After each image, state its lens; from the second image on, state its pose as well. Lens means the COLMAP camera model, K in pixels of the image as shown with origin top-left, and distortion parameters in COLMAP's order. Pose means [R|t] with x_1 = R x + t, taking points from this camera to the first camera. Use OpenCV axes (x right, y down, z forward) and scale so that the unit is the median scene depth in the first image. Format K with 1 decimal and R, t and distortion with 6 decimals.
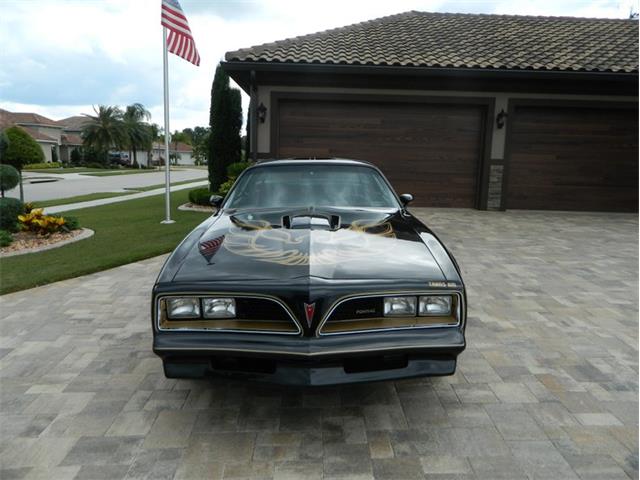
lens RADIAL K [[475.1, 0, 320.6], [0, 475.1, 236.7], [0, 0, 1]] dist [0.009822, -0.005323]
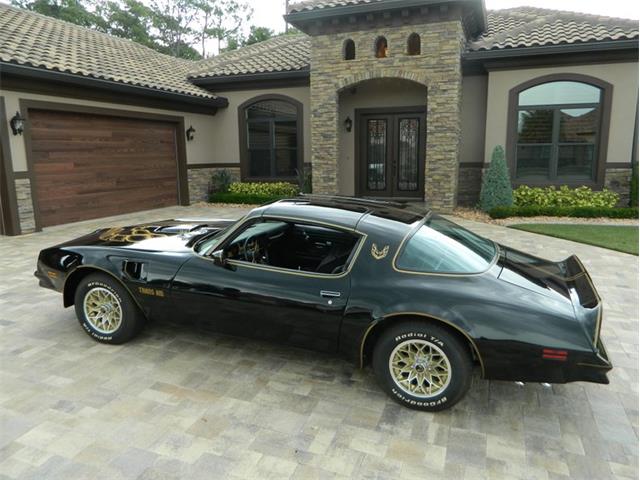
lens RADIAL K [[475.1, 0, 320.4], [0, 475.1, 237.8], [0, 0, 1]] dist [0.009822, -0.005323]
pose [[0.361101, -0.195630, 0.911776, -0.224380], [0.169795, 0.975196, 0.141992, -0.080905], [-0.916938, 0.103542, 0.385361, 0.215197]]
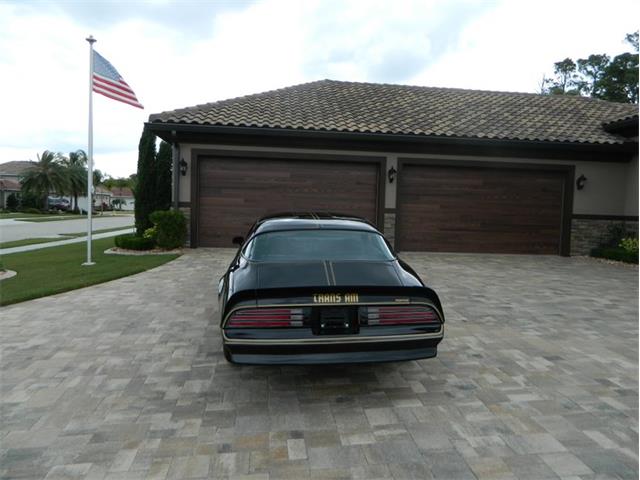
lens RADIAL K [[475.1, 0, 321.5], [0, 475.1, 237.7], [0, 0, 1]] dist [0.009822, -0.005323]
pose [[0.994829, -0.002986, 0.101522, 0.086741], [0.012406, 0.995655, -0.092287, 0.014206], [-0.100805, 0.093070, 0.990543, -0.130608]]
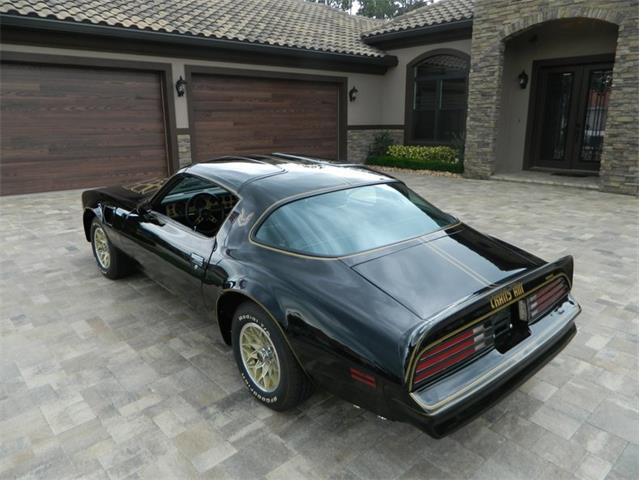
lens RADIAL K [[475.1, 0, 320.4], [0, 475.1, 237.3], [0, 0, 1]] dist [0.009822, -0.005323]
pose [[0.753566, -0.189503, 0.629466, -0.073738], [0.129989, 0.981597, 0.139896, -0.044171], [-0.644392, -0.023597, 0.764331, 0.068310]]
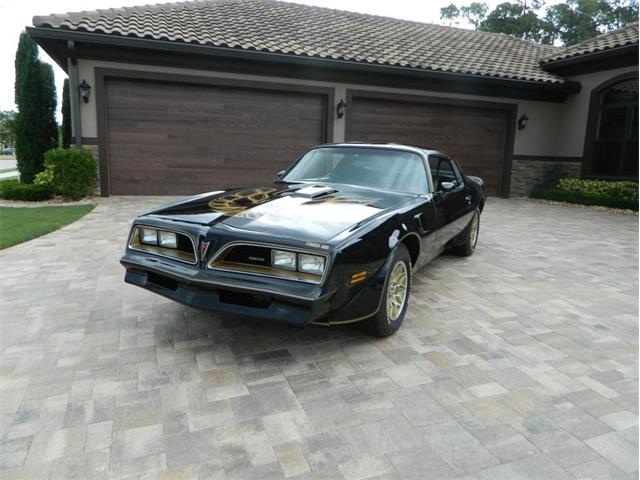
lens RADIAL K [[475.1, 0, 320.3], [0, 475.1, 237.8], [0, 0, 1]] dist [0.009822, -0.005323]
pose [[0.942185, -0.052767, 0.330913, -0.020079], [0.045841, 0.998536, 0.028708, 0.001385], [-0.331944, -0.011879, 0.943224, 0.034269]]
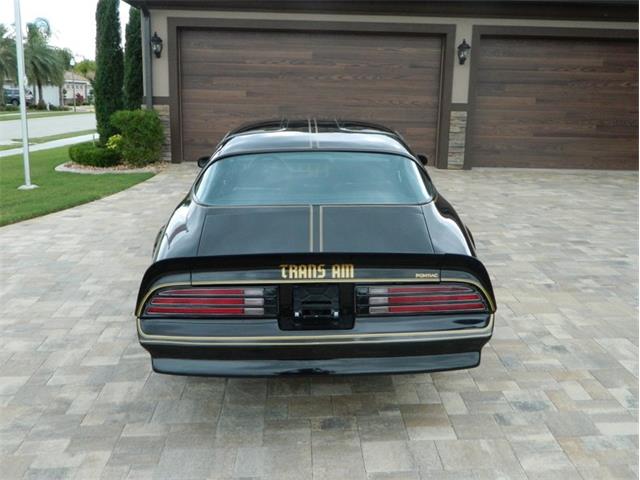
lens RADIAL K [[647.7, 0, 324.1], [0, 647.7, 236.4], [0, 0, 1]] dist [0.005946, 0.000000]
pose [[0.999765, -0.008930, 0.019771, 0.125382], [0.007832, 0.998459, 0.054938, -0.003682], [-0.020231, -0.054770, 0.998294, -0.080639]]
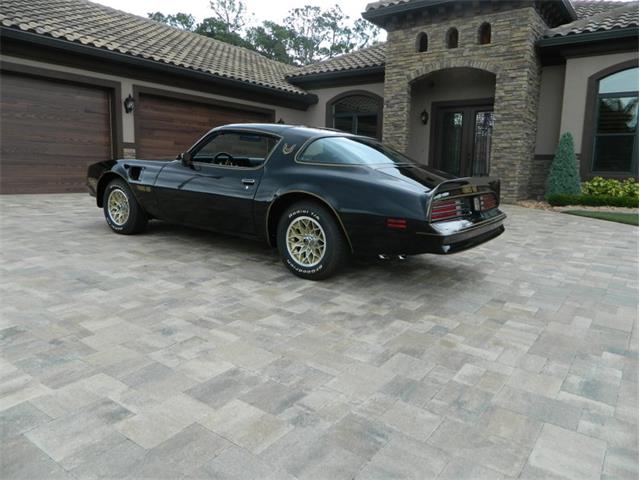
lens RADIAL K [[475.1, 0, 320.4], [0, 475.1, 237.0], [0, 0, 1]] dist [0.009822, -0.005323]
pose [[0.599538, -0.123418, 0.790773, -0.224569], [0.120752, 0.990677, 0.063068, 0.025126], [-0.791185, 0.057676, 0.608852, 0.055770]]
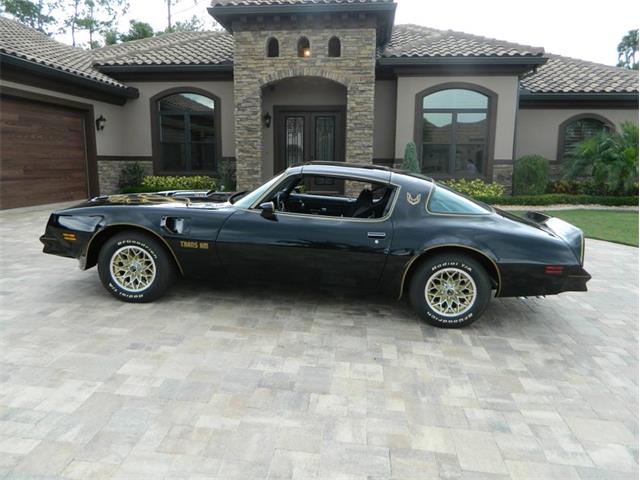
lens RADIAL K [[475.1, 0, 319.4], [0, 475.1, 239.3], [0, 0, 1]] dist [0.009822, -0.005323]
pose [[0.113792, -0.188944, 0.975372, -0.305080], [0.152375, 0.973453, 0.170796, -0.065788], [-0.981750, 0.129187, 0.139562, 0.322110]]
